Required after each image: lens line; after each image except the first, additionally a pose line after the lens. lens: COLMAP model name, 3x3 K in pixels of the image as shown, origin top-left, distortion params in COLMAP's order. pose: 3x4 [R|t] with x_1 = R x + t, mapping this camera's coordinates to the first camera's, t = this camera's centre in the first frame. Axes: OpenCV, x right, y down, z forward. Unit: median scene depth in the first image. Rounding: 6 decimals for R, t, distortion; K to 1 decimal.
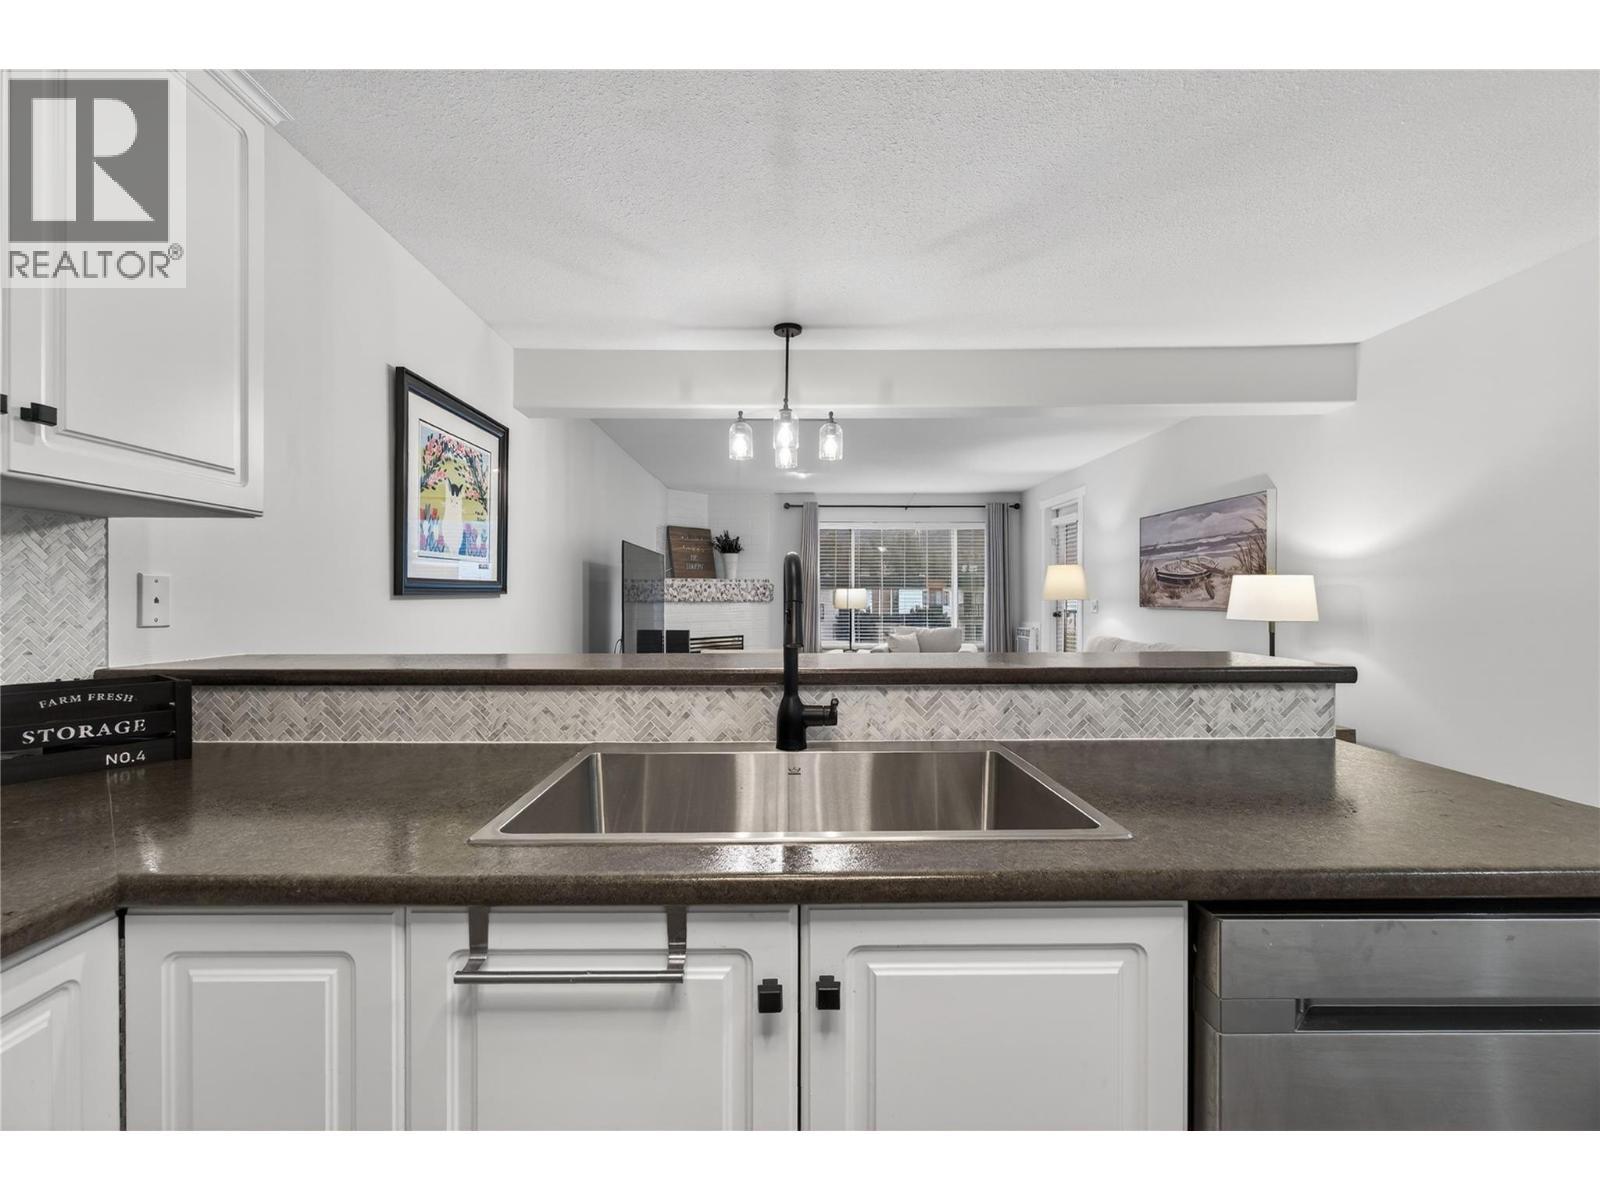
lens RADIAL K [[685.4, 0, 788.0], [0, 685.4, 601.3], [0, 0, 1]] dist [-0.000337, -0.001093]
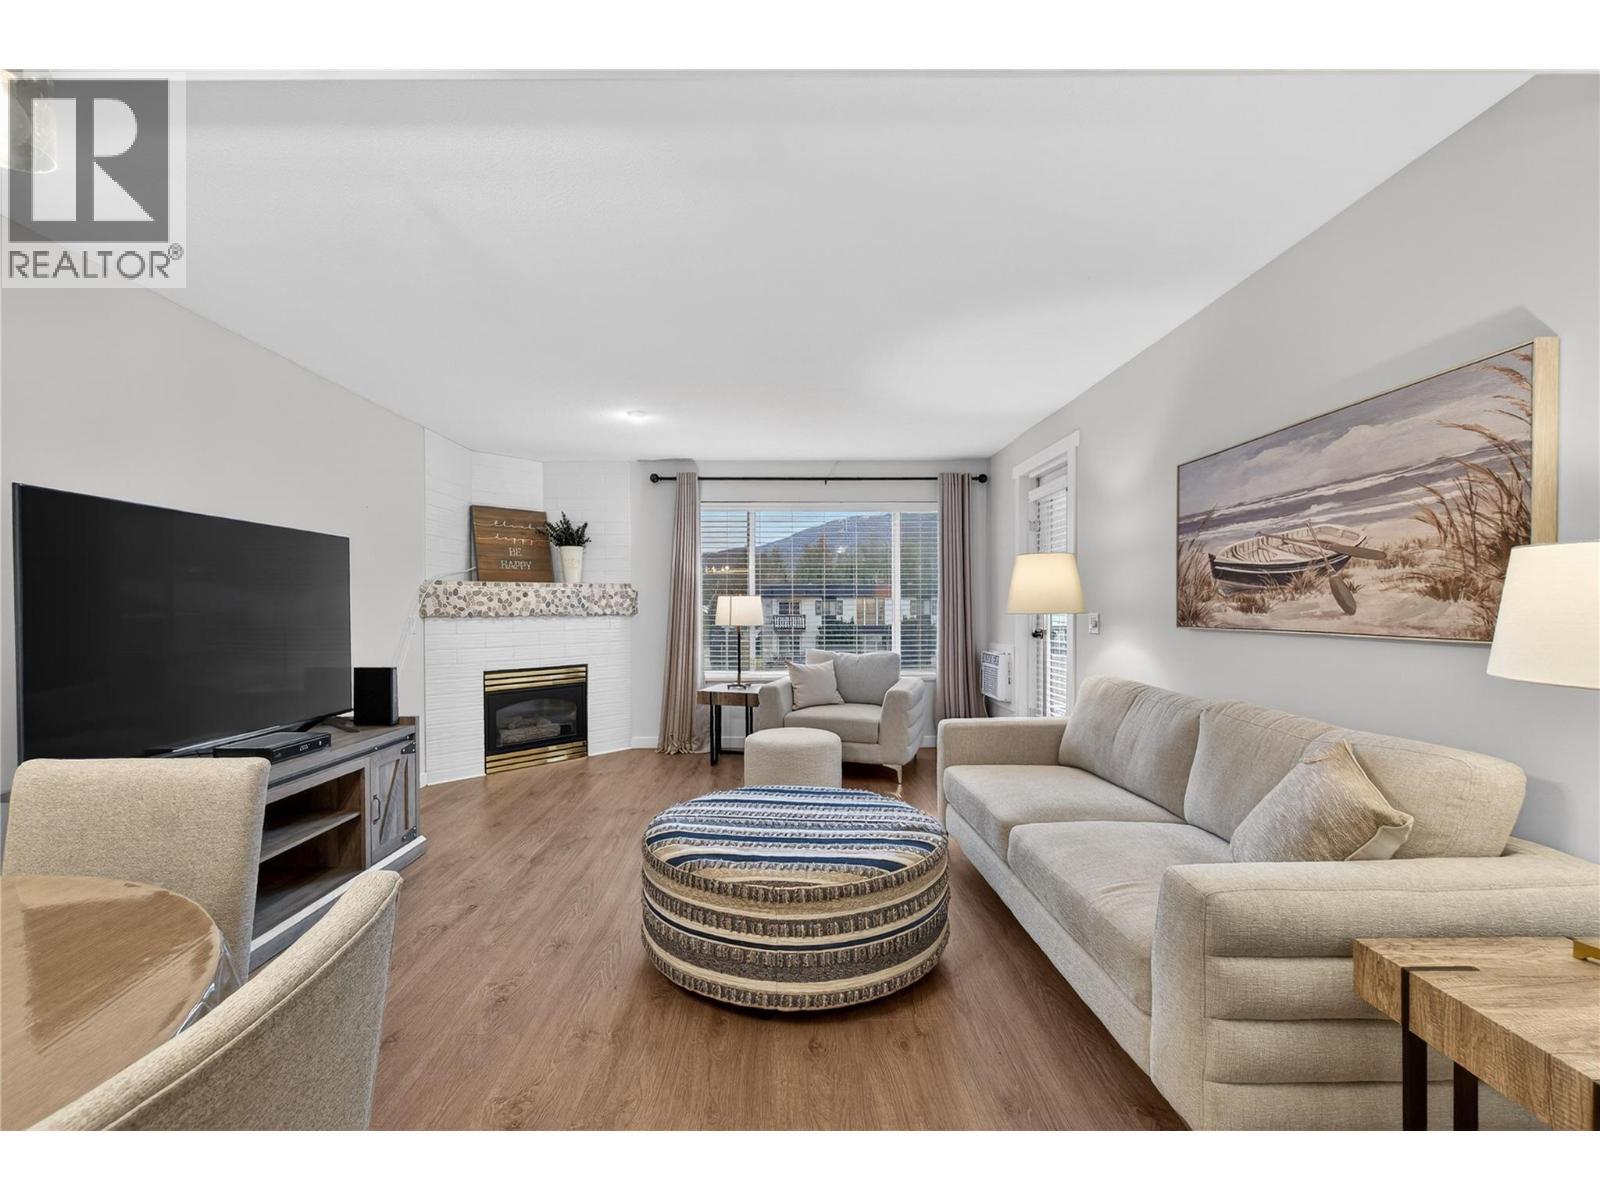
lens RADIAL K [[685.4, 0, 789.6], [0, 685.4, 622.7], [0, 0, 1]] dist [-0.000337, -0.001093]
pose [[0.999921, -0.002616, 0.012293, 0.333188], [0.002415, 0.999863, 0.016367, -0.008465], [-0.012334, -0.016336, 0.999790, 0.772290]]
